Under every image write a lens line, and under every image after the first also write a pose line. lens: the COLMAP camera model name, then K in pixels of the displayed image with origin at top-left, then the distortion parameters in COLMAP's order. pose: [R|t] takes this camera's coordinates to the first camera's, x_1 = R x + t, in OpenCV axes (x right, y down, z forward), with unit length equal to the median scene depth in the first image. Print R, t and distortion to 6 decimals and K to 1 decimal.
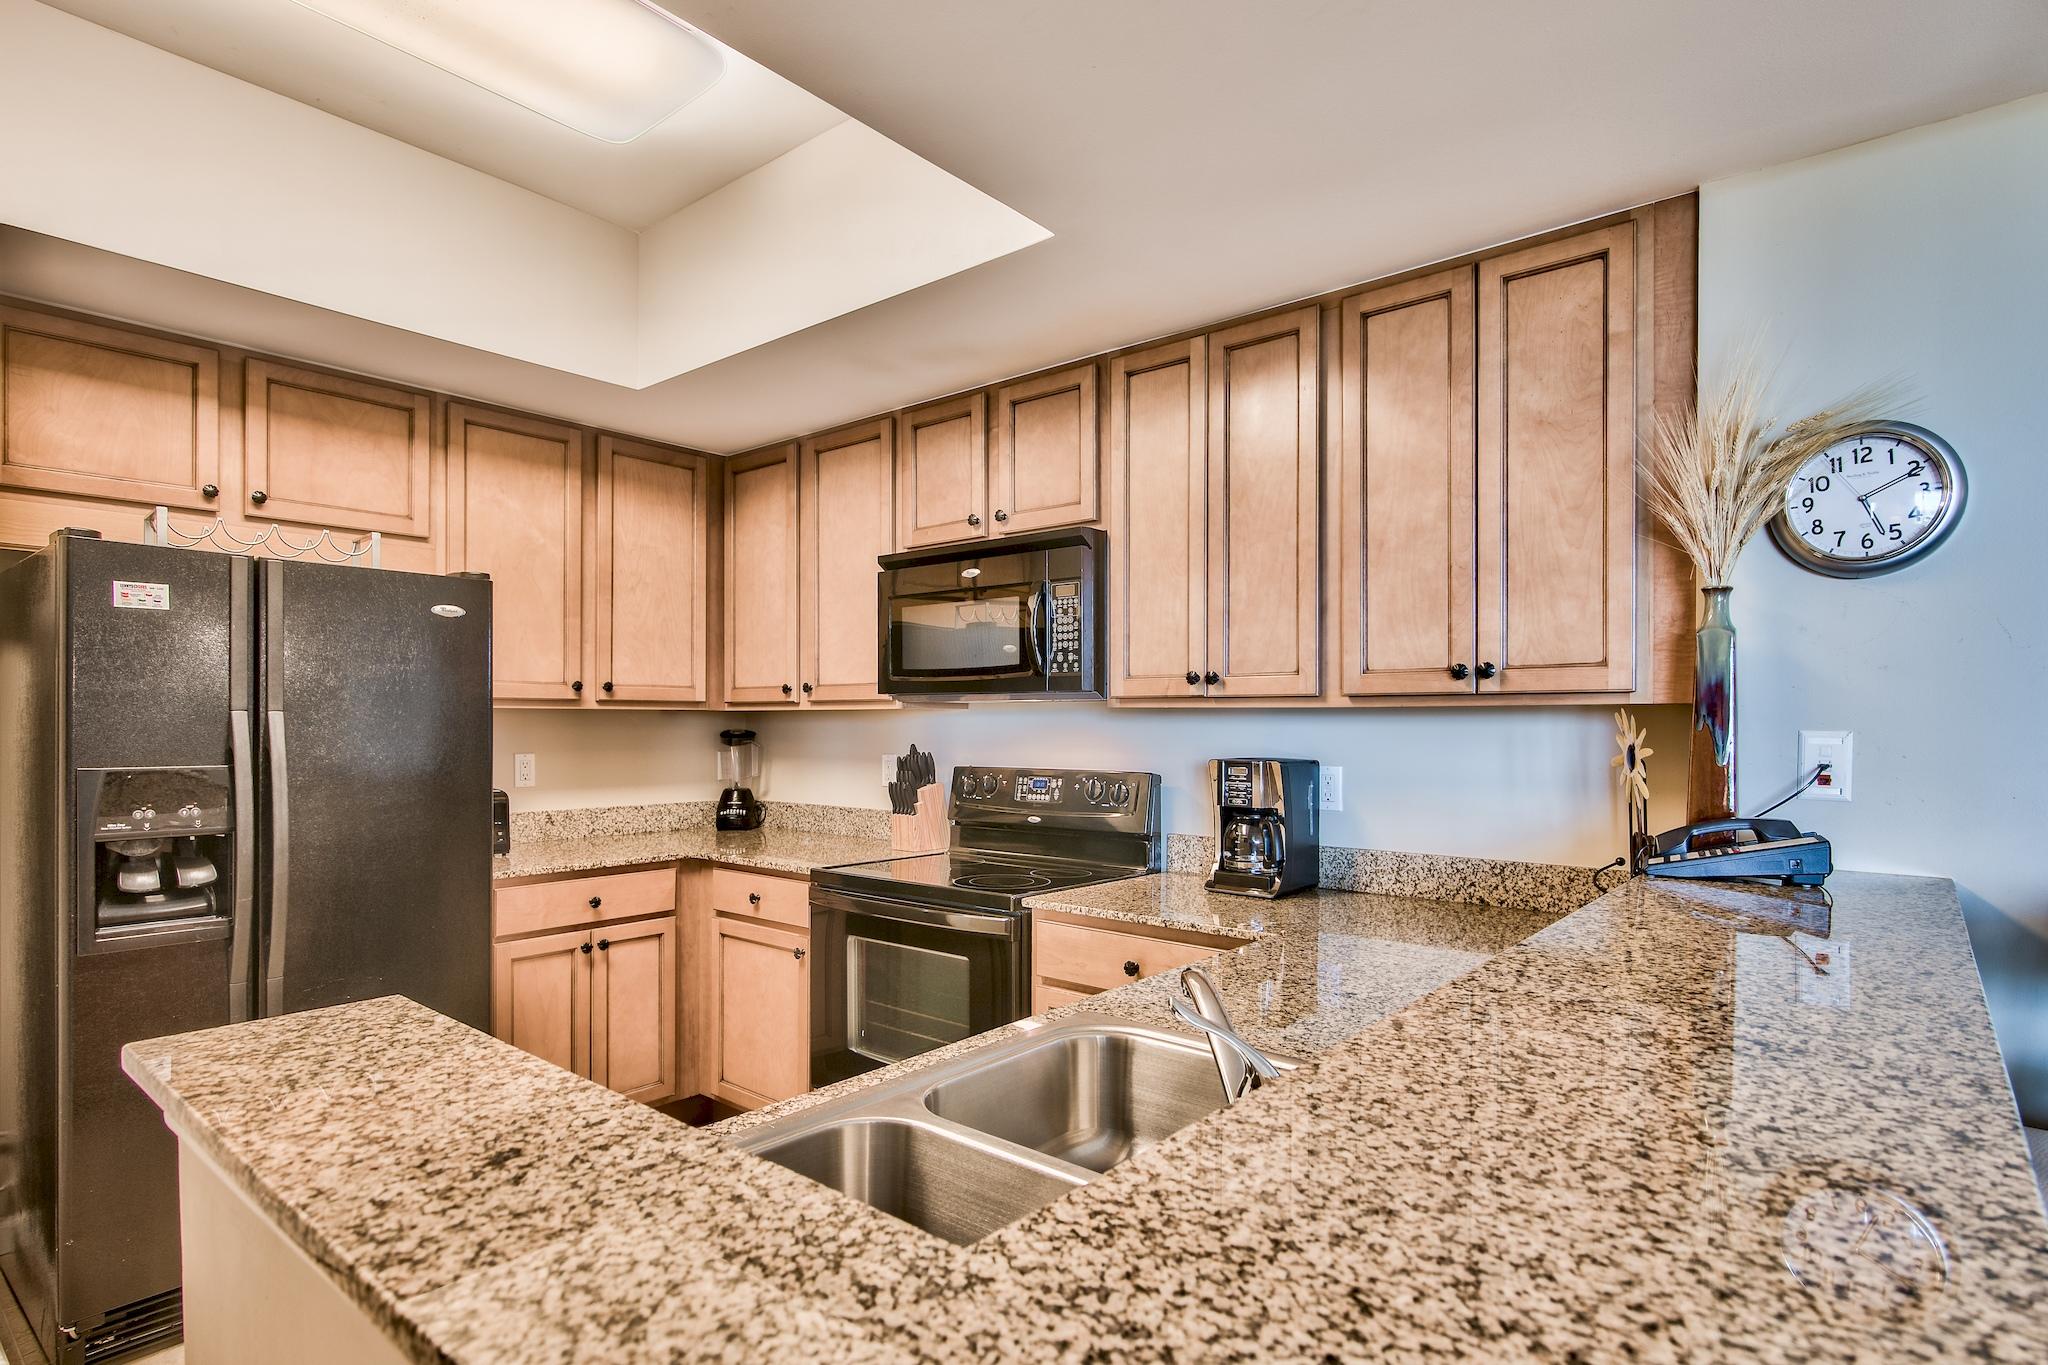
lens RADIAL K [[1054.6, 0, 1013.7], [0, 1054.6, 727.3], [0, 0, 1]] dist [-0.002184, -0.000682]
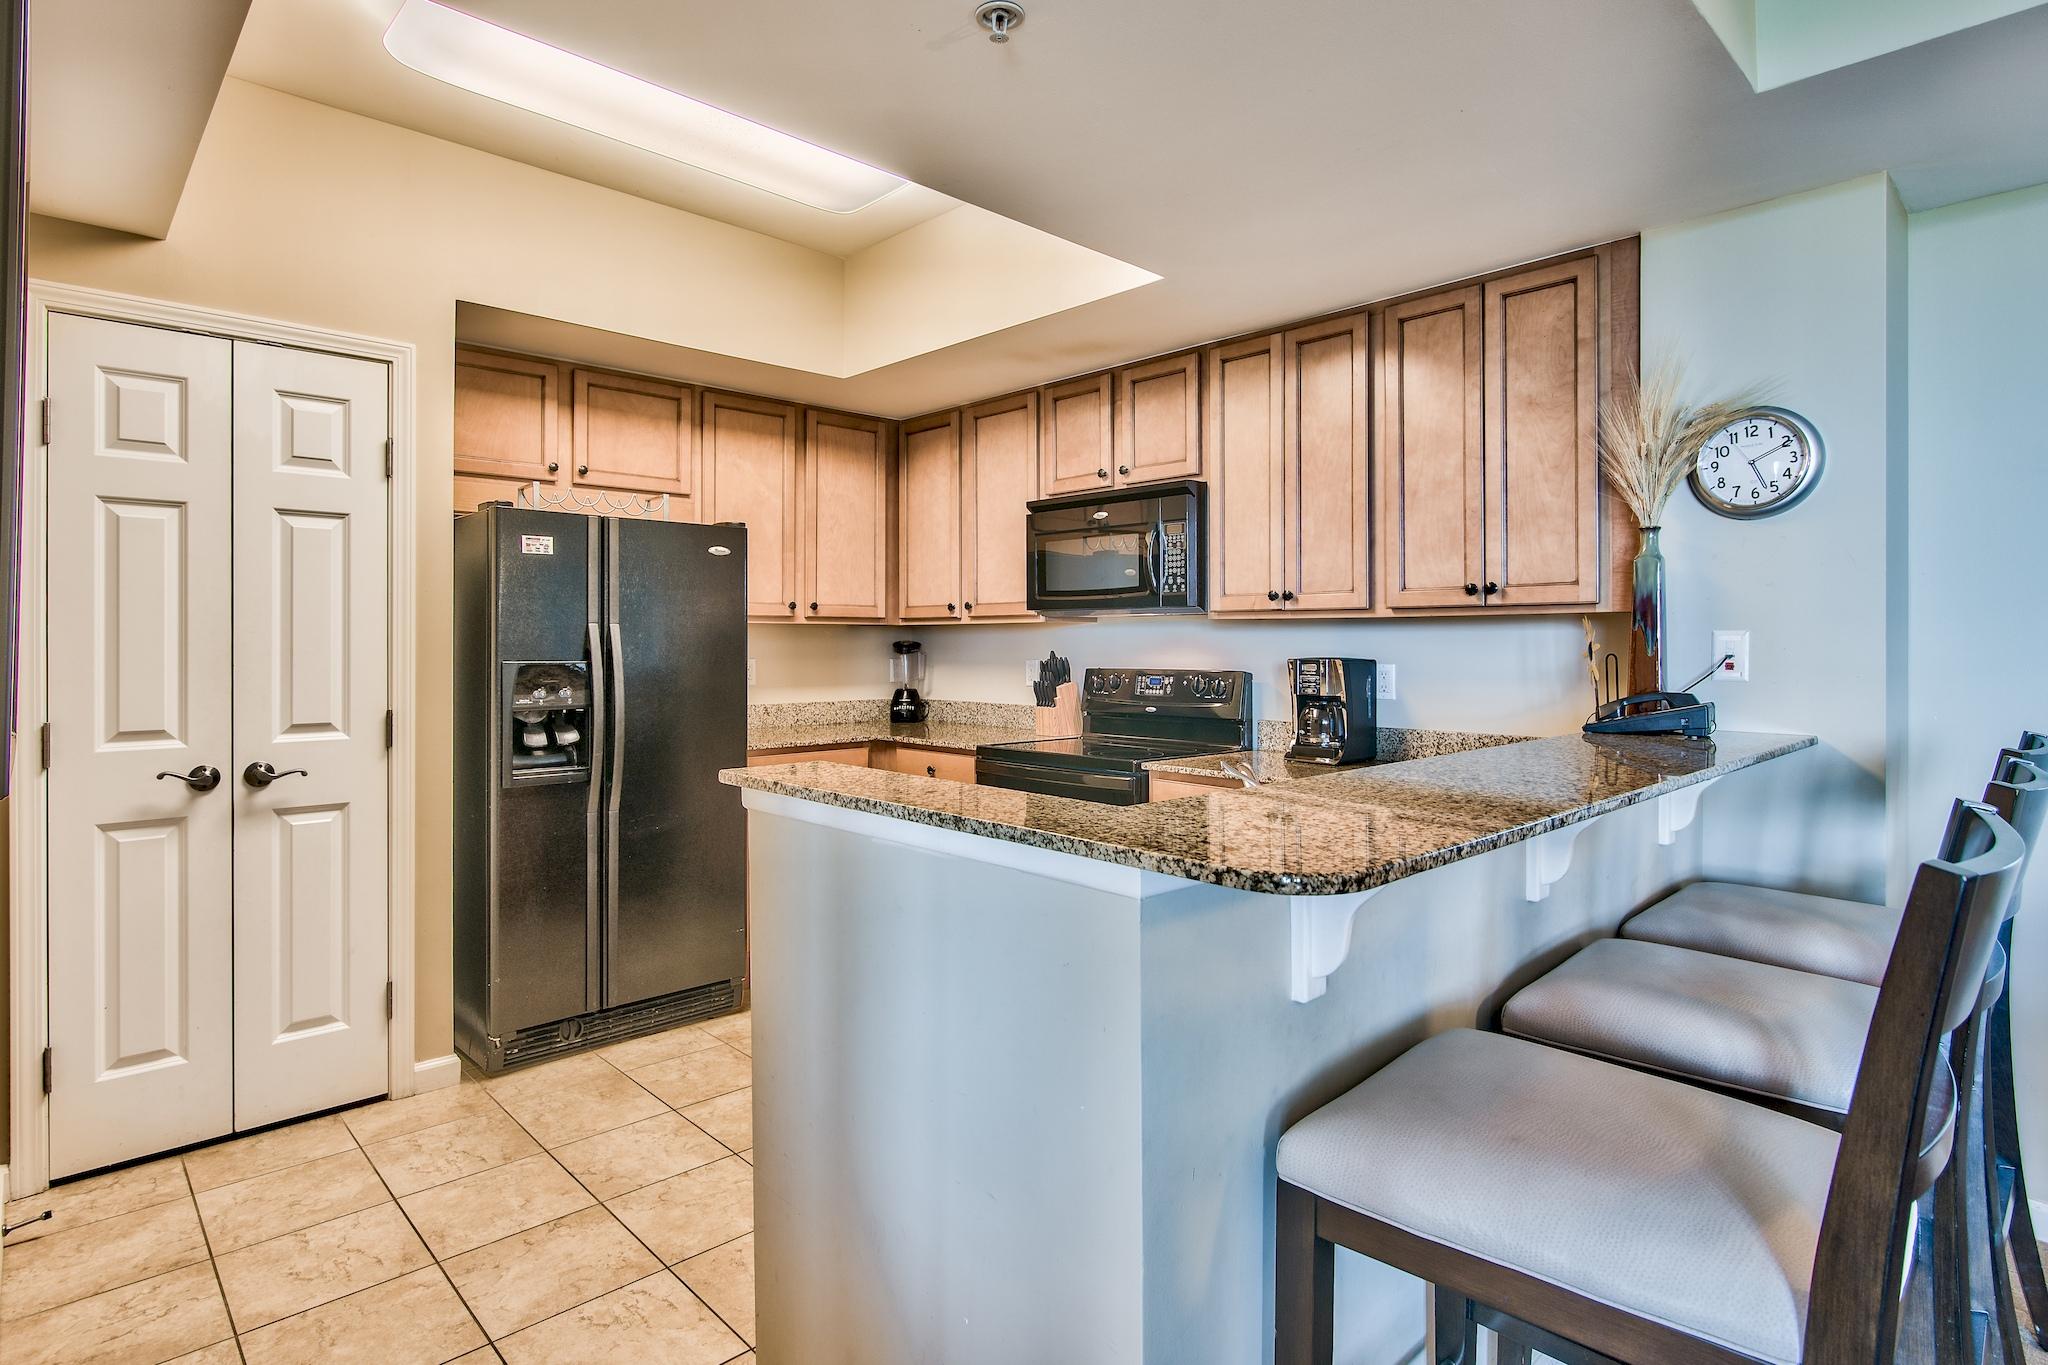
lens RADIAL K [[1051.7, 0, 1014.1], [0, 1051.7, 640.4], [0, 0, 1]] dist [-0.002088, -0.000663]
pose [[0.993847, -0.002917, -0.110724, -0.004408], [0.002217, 0.999977, -0.006444, 0.015624], [0.110740, 0.006159, 0.993830, -0.318337]]
